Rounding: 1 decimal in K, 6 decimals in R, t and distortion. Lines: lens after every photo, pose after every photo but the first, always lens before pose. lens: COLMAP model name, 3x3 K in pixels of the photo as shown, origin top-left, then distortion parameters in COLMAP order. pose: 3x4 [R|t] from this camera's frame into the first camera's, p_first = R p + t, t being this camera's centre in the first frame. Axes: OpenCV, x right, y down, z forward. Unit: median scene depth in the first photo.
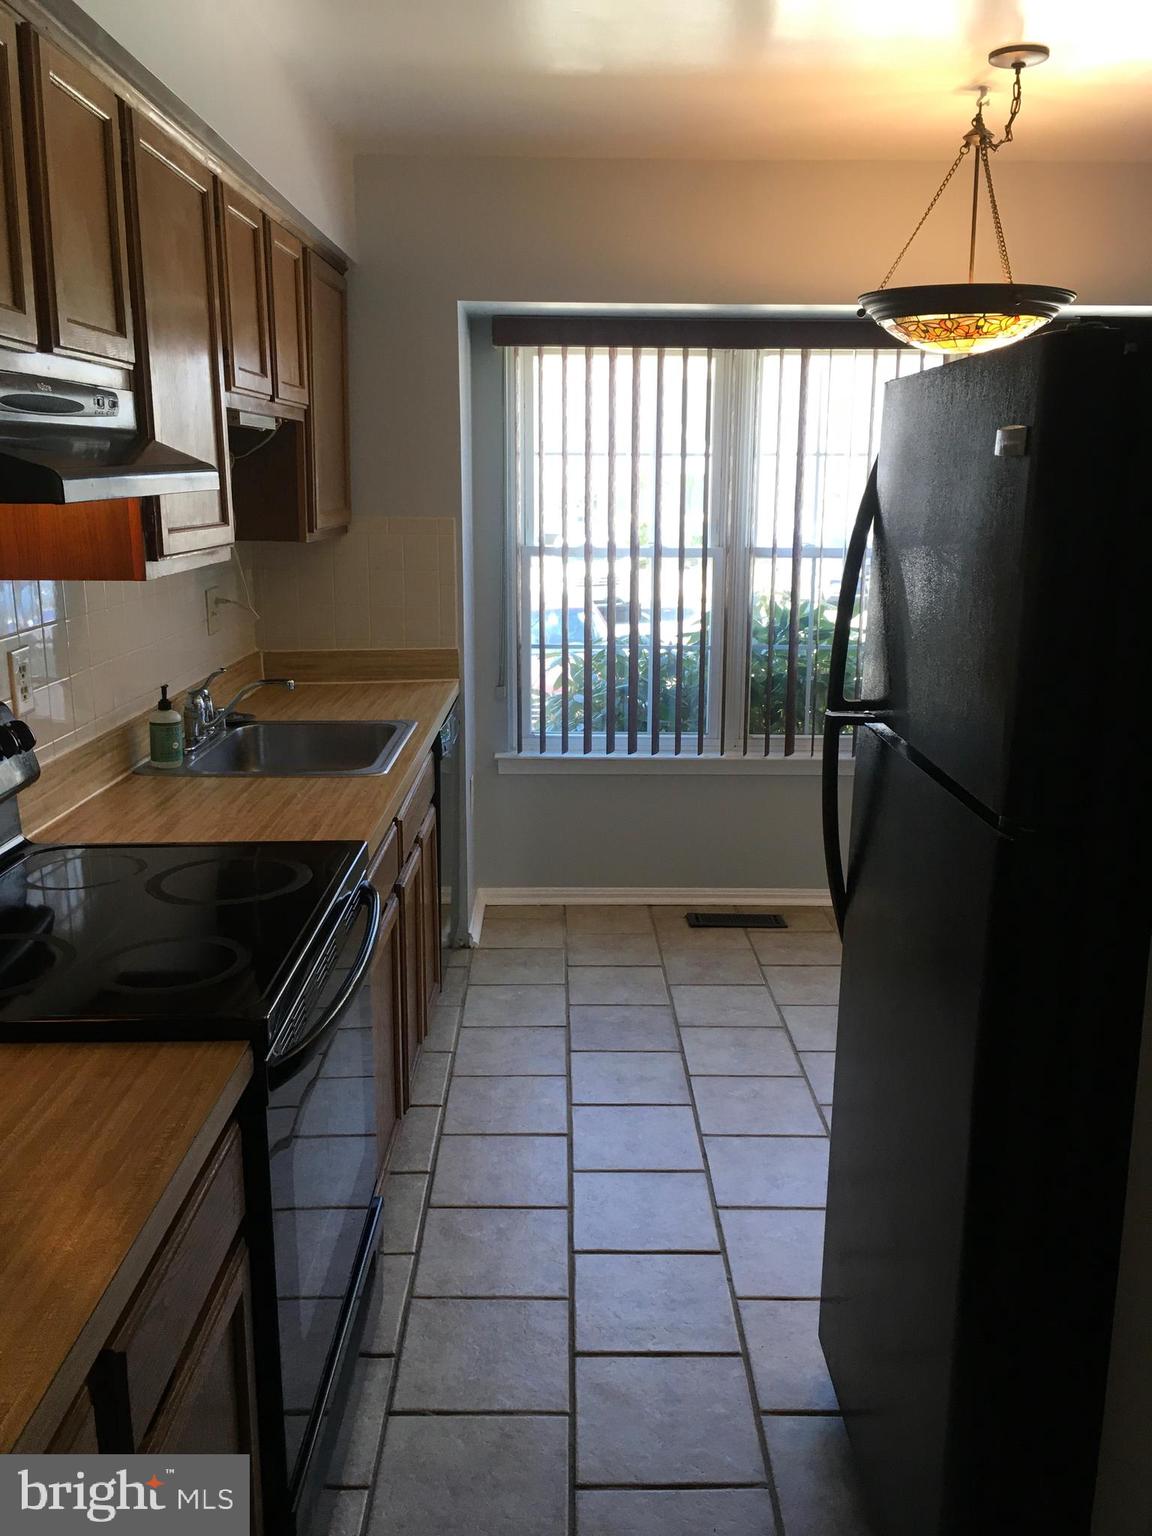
lens RADIAL K [[1299.6, 0, 580.0], [0, 1299.6, 766.1], [0, 0, 1]] dist [0.060772, -0.058668]
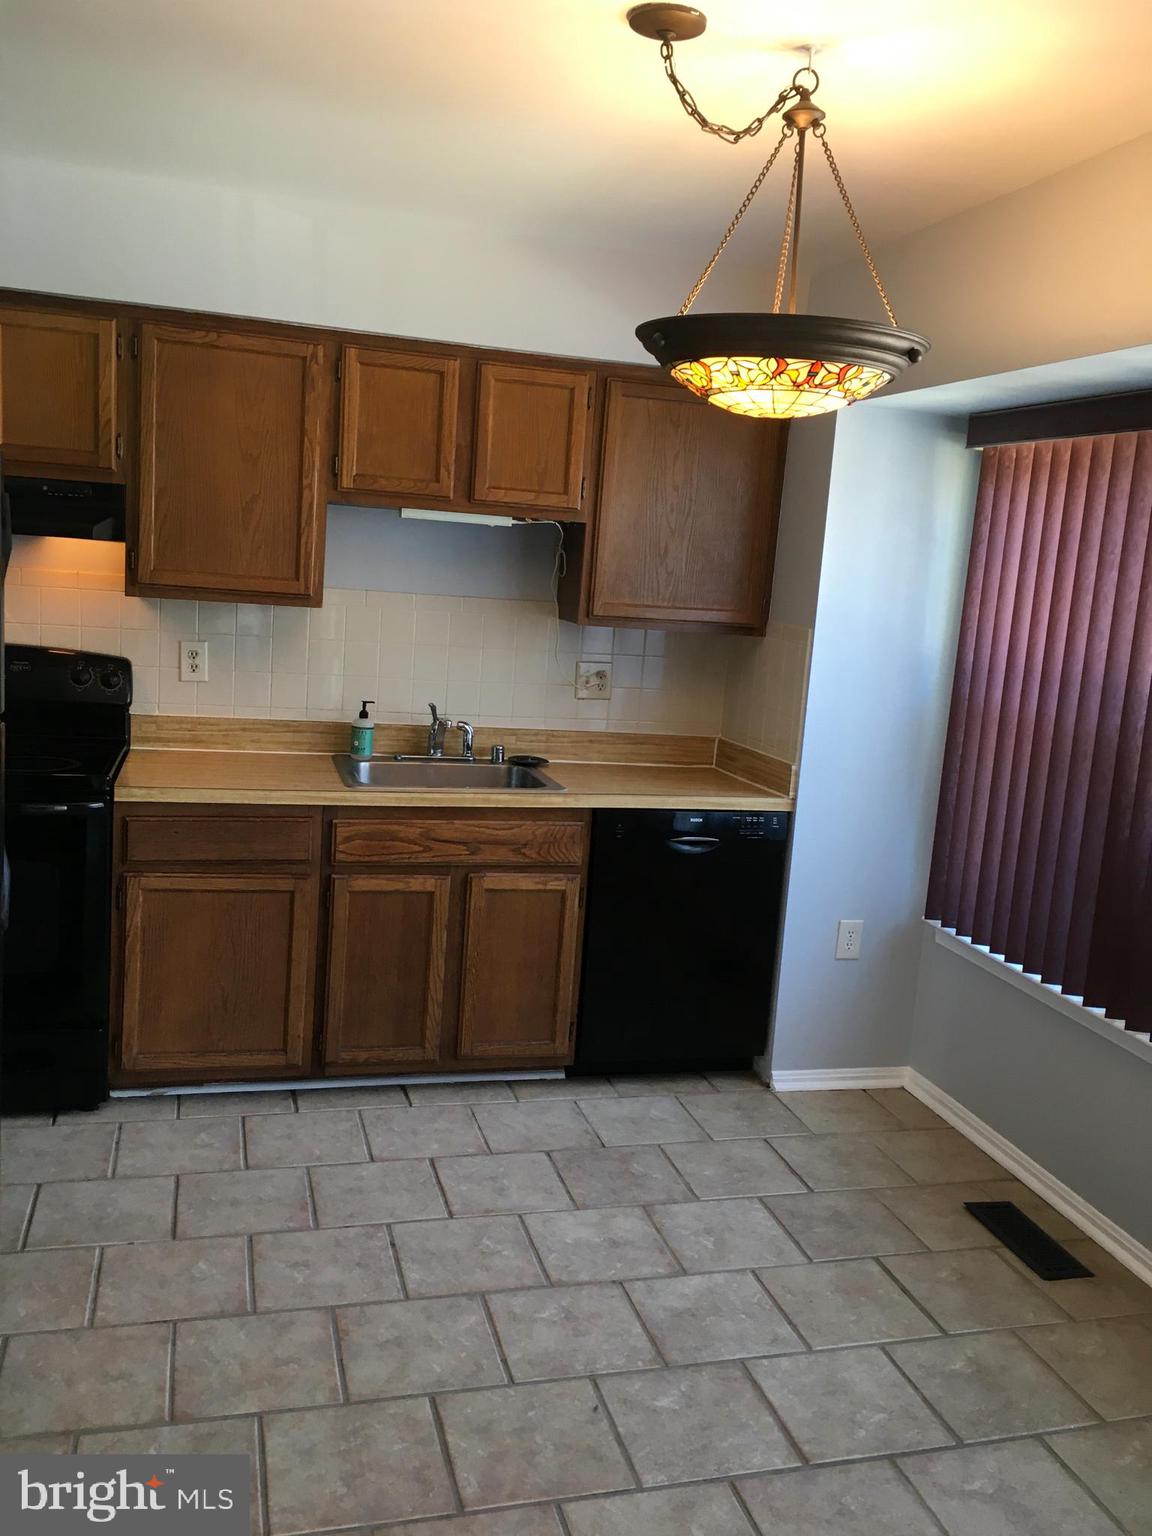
lens RADIAL K [[1299.6, 0, 579.0], [0, 1299.6, 769.2], [0, 0, 1]] dist [0.060772, -0.058668]
pose [[0.262994, 0.166743, -0.950279, 0.749866], [-0.283280, 0.954884, 0.089152, -0.125710], [0.922272, 0.245749, 0.298364, 0.569093]]
